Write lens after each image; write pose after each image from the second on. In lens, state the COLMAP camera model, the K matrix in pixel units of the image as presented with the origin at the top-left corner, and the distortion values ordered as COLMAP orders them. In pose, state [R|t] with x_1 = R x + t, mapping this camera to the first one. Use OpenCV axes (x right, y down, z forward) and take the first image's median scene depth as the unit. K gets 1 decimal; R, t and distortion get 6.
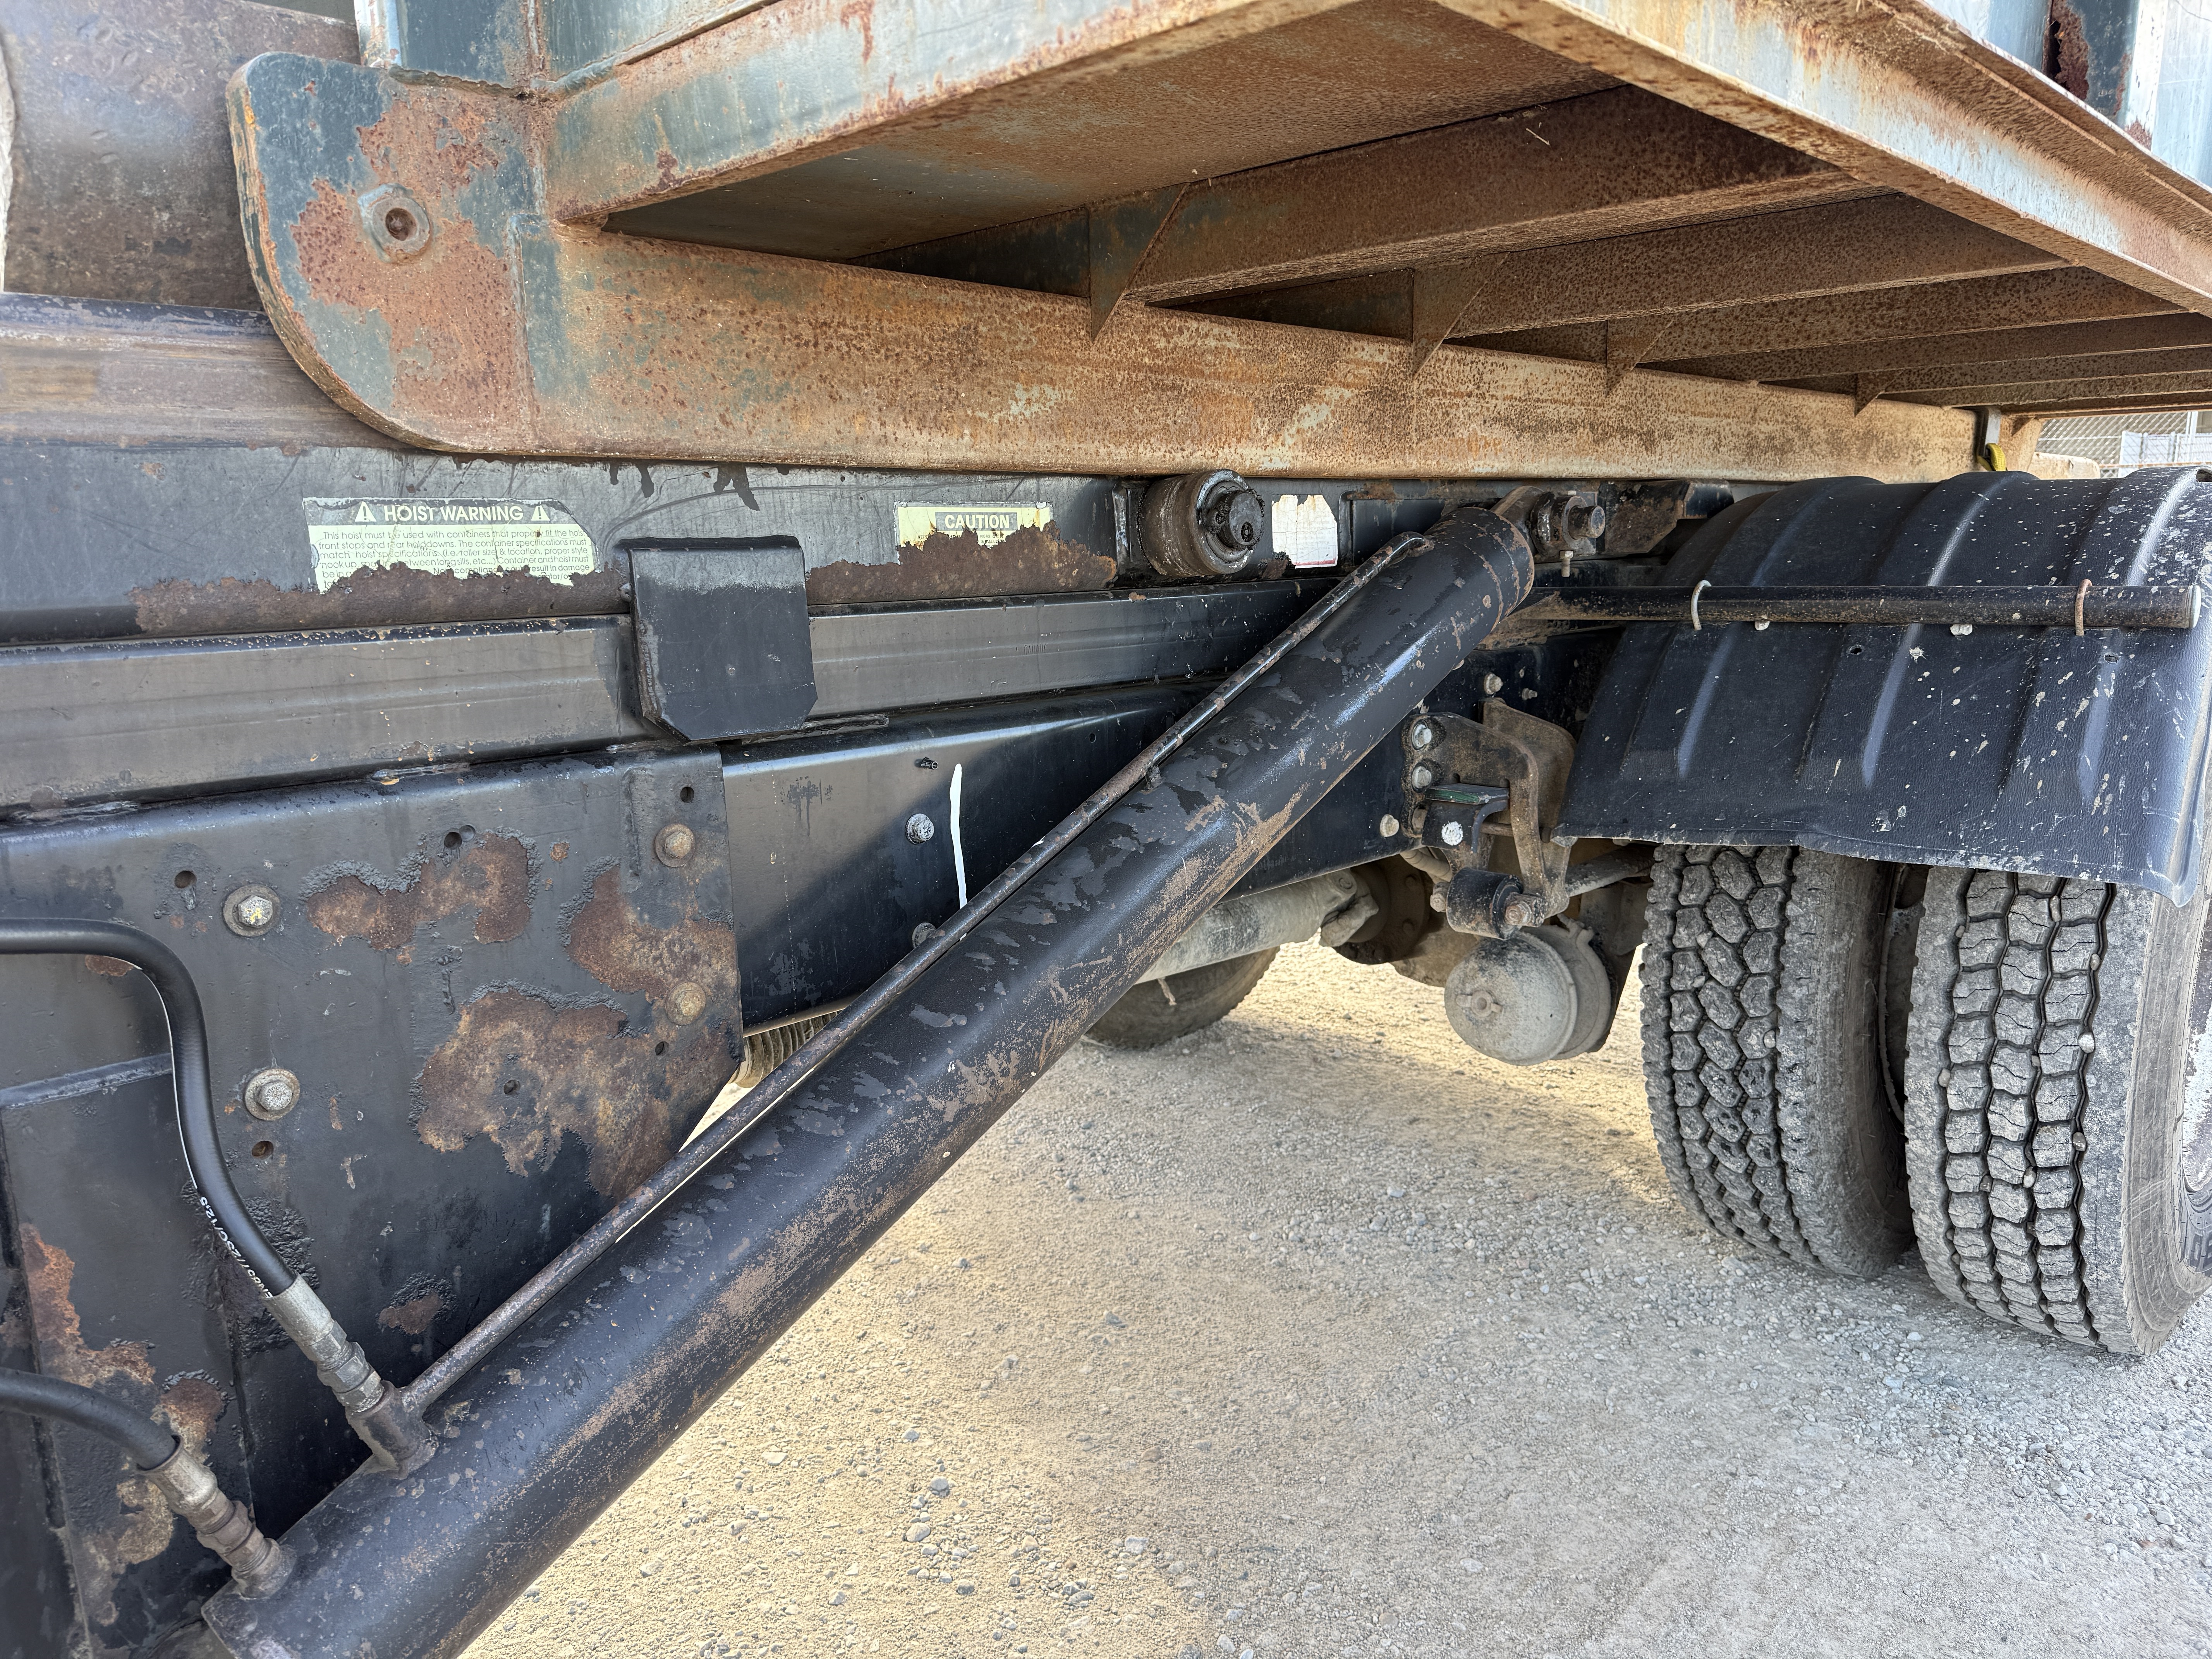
lens RADIAL K [[1556.3, 0, 1106.0], [0, 1556.3, 829.5], [0, 0, 1]] dist [0.001729, -0.001332]
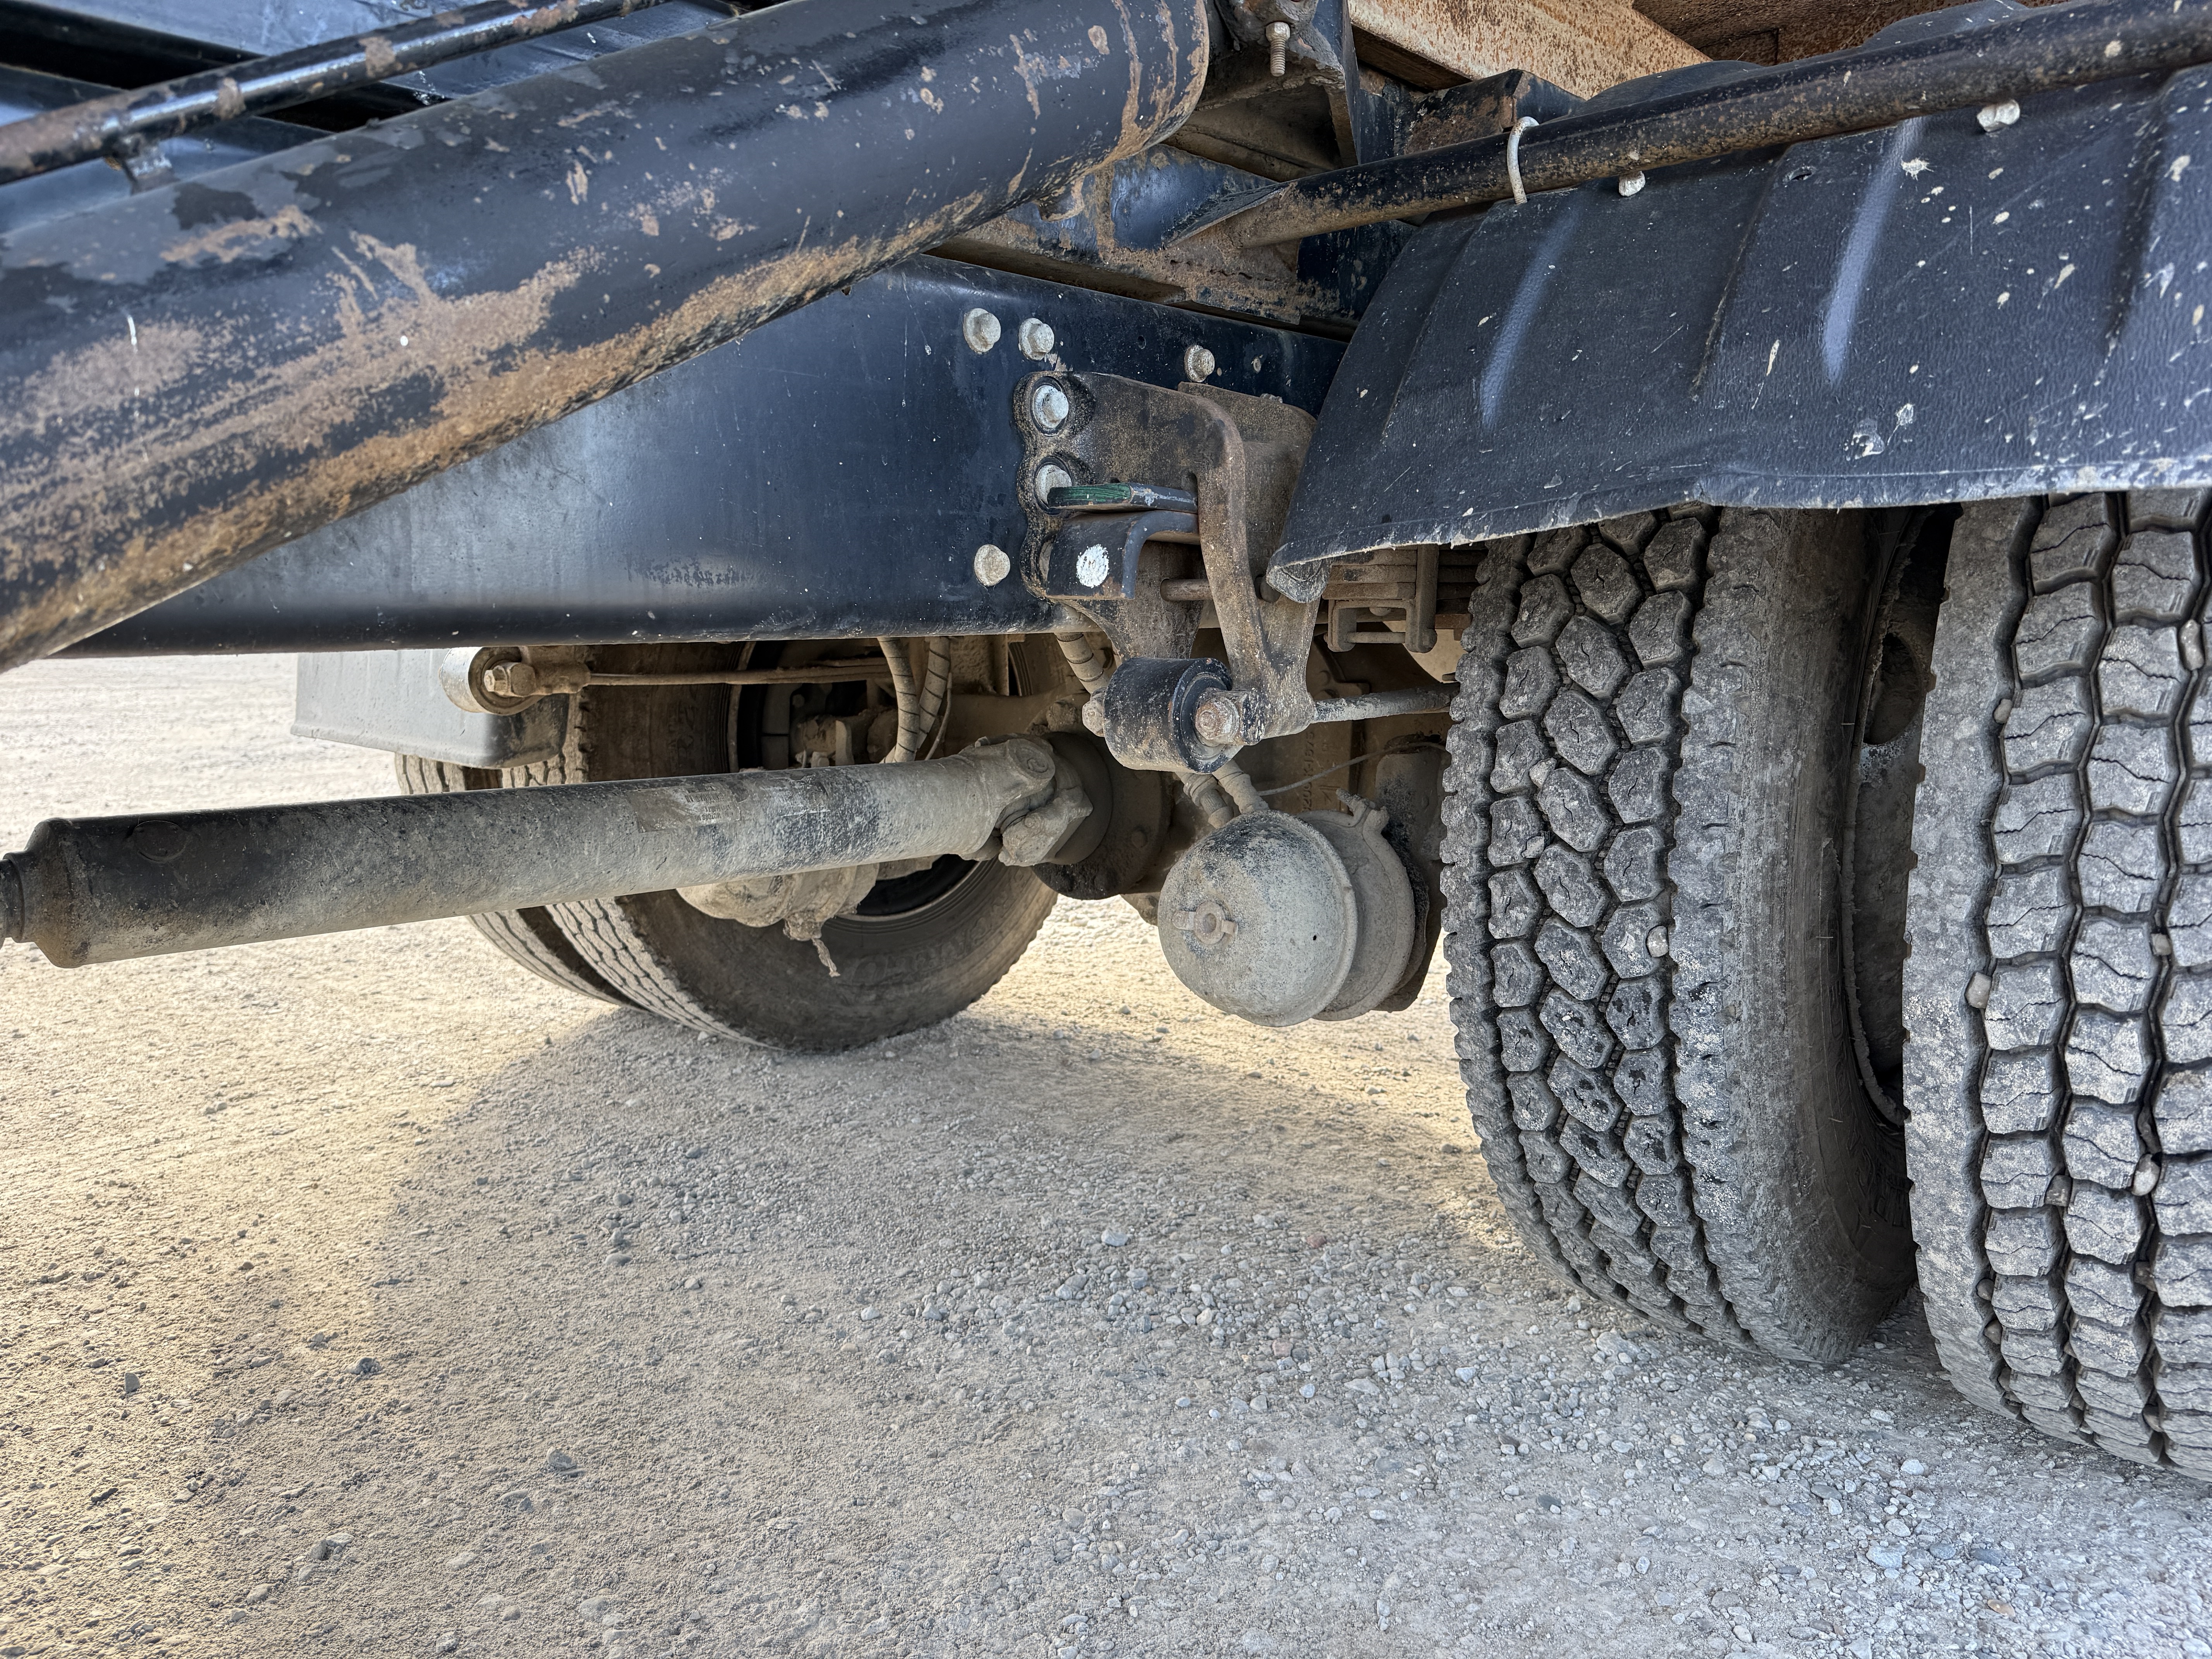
lens RADIAL K [[1562.1, 0, 1106.0], [0, 1562.1, 829.5], [0, 0, 1]] dist [0.030679, -0.039377]
pose [[0.998790, 0.001002, 0.049168, 0.200510], [0.001086, 0.999100, -0.042414, 0.118844], [-0.049166, 0.042416, 0.997890, 0.445926]]
